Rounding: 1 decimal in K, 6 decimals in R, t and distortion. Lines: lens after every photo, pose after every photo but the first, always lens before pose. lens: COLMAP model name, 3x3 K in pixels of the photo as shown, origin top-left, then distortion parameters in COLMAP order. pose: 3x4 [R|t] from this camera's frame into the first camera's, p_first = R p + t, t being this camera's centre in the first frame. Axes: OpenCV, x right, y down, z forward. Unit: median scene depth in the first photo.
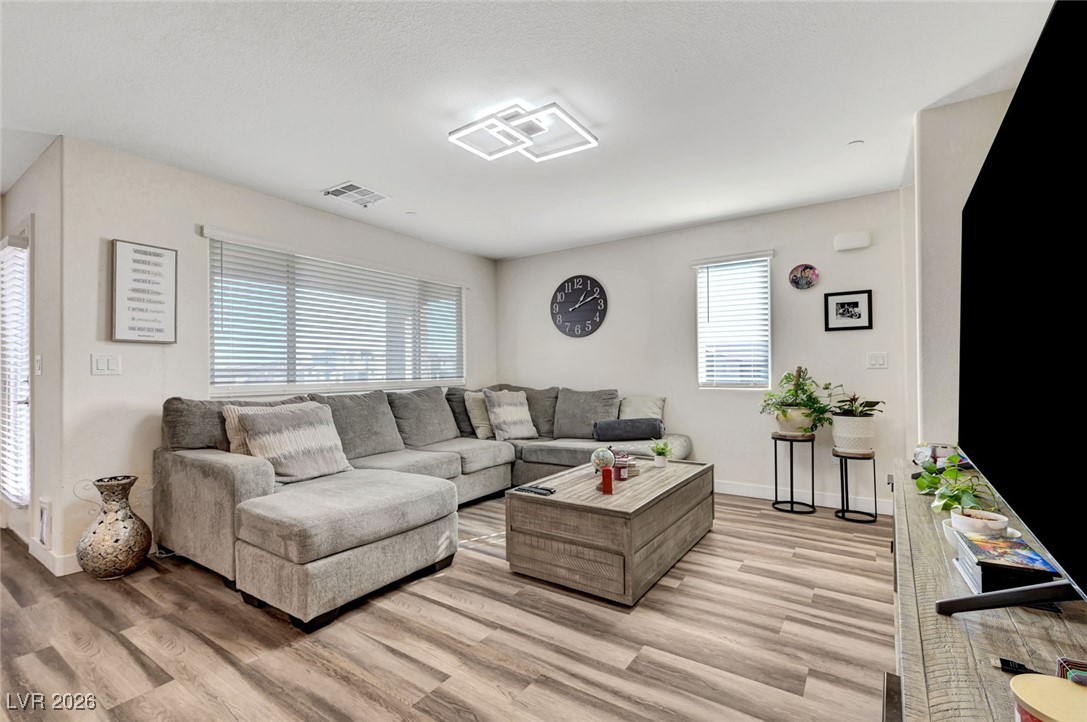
lens RADIAL K [[477.9, 0, 573.3], [0, 477.9, 366.3], [0, 0, 1]] dist [0.006973, -0.001729]
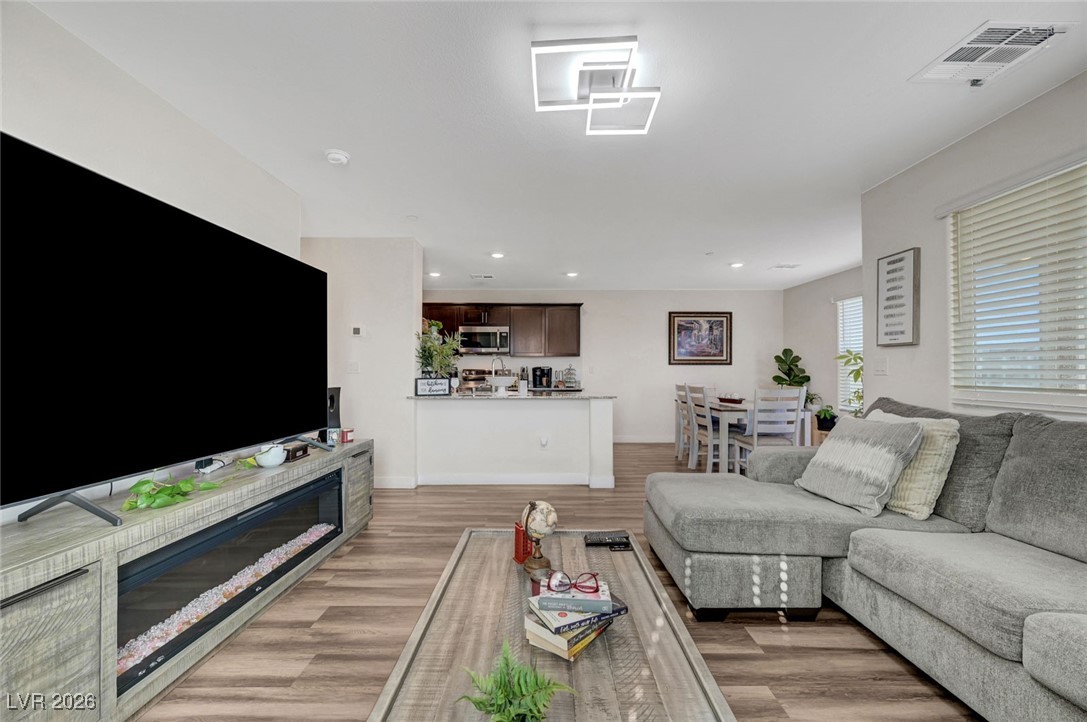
lens RADIAL K [[434.4, 0, 507.9], [0, 434.4, 365.3], [0, 0, 1]] dist [0.004743, -0.001220]
pose [[-0.878134, 0.002966, -0.478405, 0.329092], [0.014719, 0.999675, -0.020821, 0.003193], [0.478187, -0.025326, -0.877893, 1.317071]]
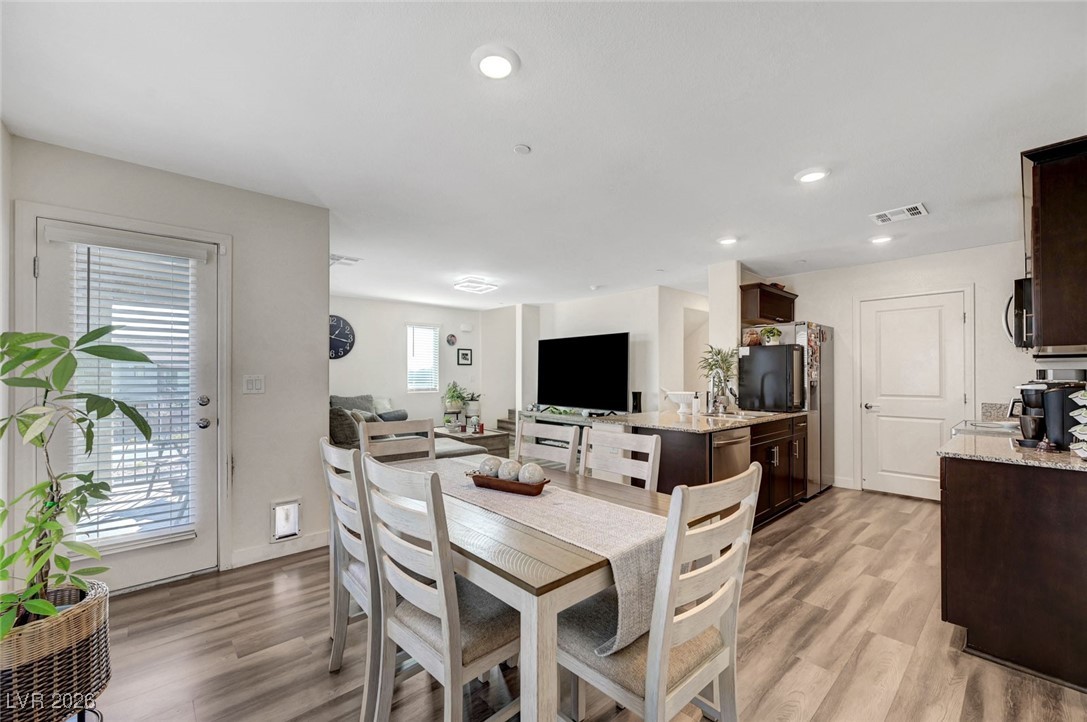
lens RADIAL K [[434.4, 0, 552.1], [0, 434.4, 370.4], [0, 0, 1]] dist [0.004743, -0.001220]
pose [[0.255371, 0.018490, 0.966666, -1.760275], [-0.014623, 0.999777, -0.015260, -0.030395], [-0.966733, -0.010238, 0.255584, 0.048693]]
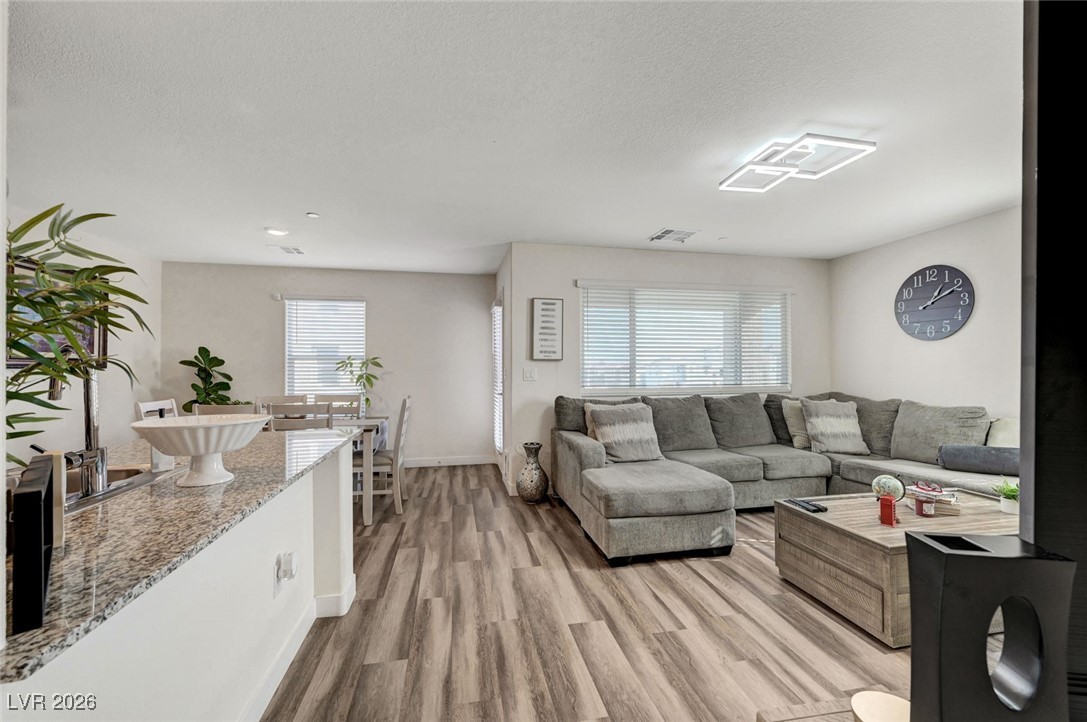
lens RADIAL K [[485.0, 0, 545.9], [0, 485.0, 358.0], [0, 0, 1]] dist [-0.018027, 0.000214]
pose [[0.688389, -0.005835, -0.725318, 0.246470], [0.003610, 0.999983, -0.004619, -0.045935], [0.725332, 0.000561, 0.688399, -0.098736]]
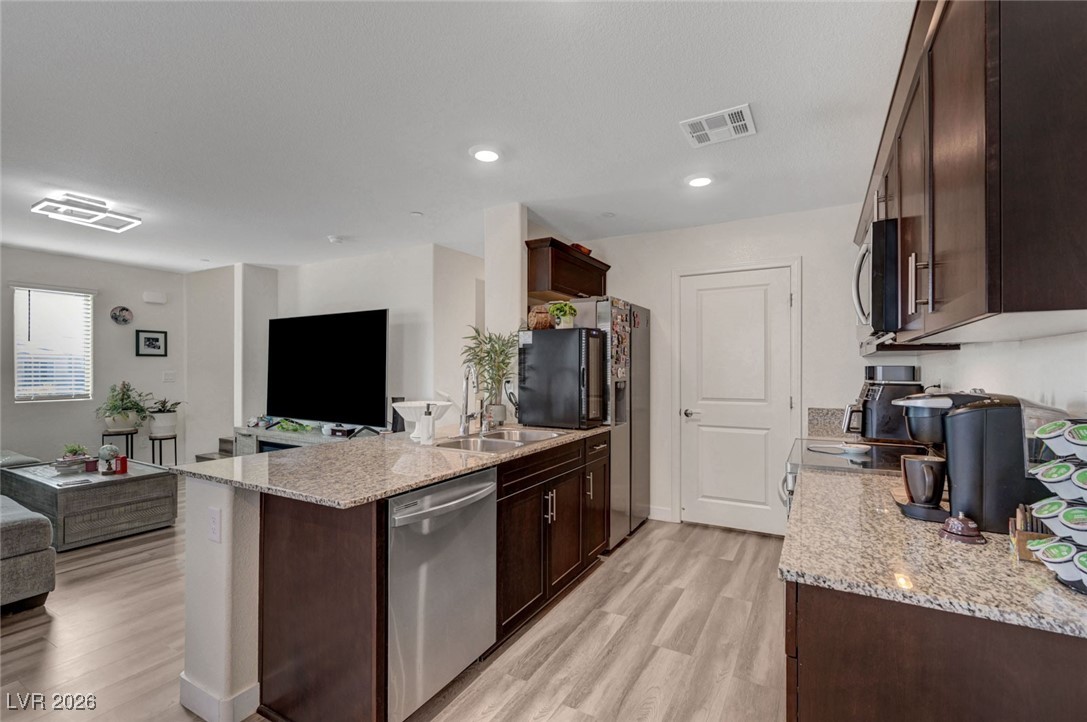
lens RADIAL K [[483.9, 0, 541.8], [0, 483.9, 367.5], [0, 0, 1]] dist [0.000183, -0.000318]
pose [[-0.049774, 0.011212, 0.998698, -1.269157], [-0.011351, 0.999866, -0.011791, -0.046983], [-0.998696, -0.011923, -0.049640, -0.180390]]
